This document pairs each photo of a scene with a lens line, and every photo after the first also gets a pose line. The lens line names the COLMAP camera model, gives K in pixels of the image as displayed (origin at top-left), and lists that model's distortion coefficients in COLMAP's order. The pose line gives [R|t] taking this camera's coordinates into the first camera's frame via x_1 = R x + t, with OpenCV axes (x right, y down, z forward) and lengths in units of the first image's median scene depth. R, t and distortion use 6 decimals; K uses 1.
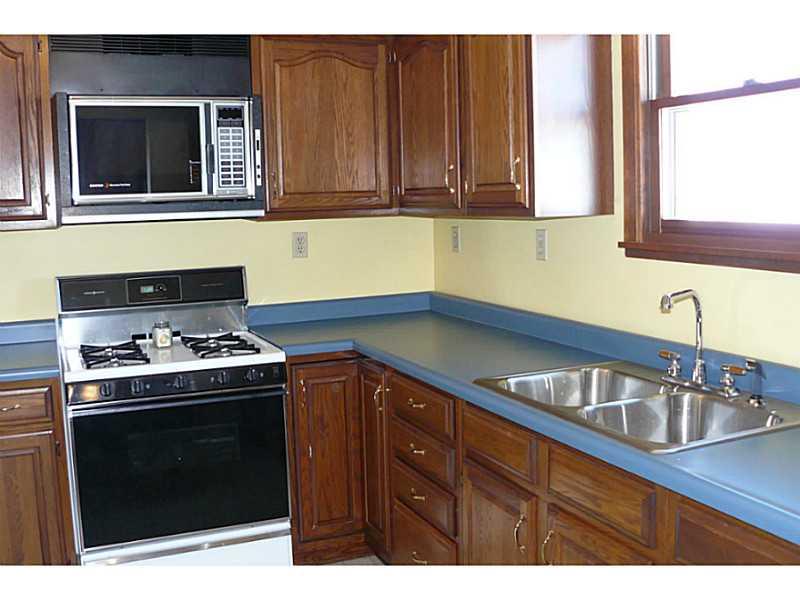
lens RADIAL K [[906.7, 0, 400.0], [0, 906.7, 300.0], [0, 0, 1]] dist [-0.186884, 0.220314]
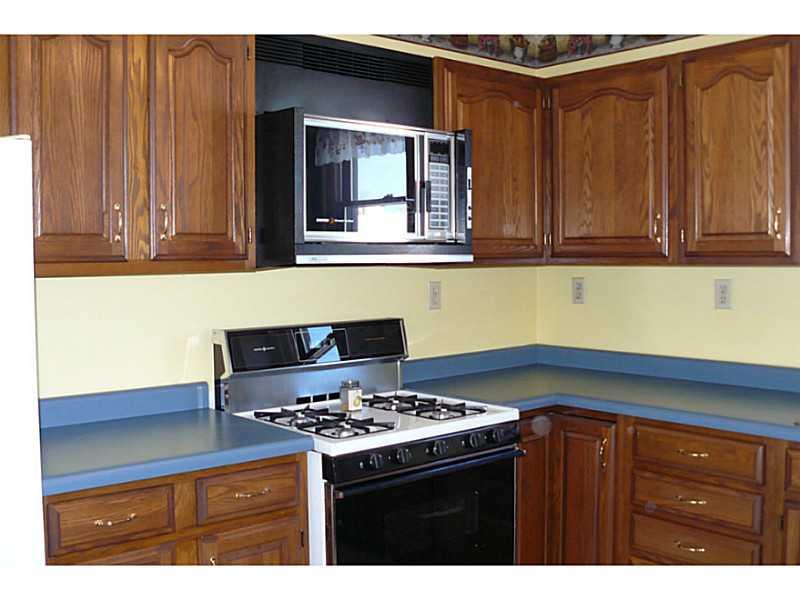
lens RADIAL K [[906.7, 0, 400.0], [0, 906.7, 300.0], [0, 0, 1]] dist [-0.186884, 0.220314]
pose [[0.947529, 0.001750, 0.319665, -0.521231], [0.020723, 0.997545, -0.066887, 0.005713], [-0.318997, 0.070002, 0.945167, 0.158673]]
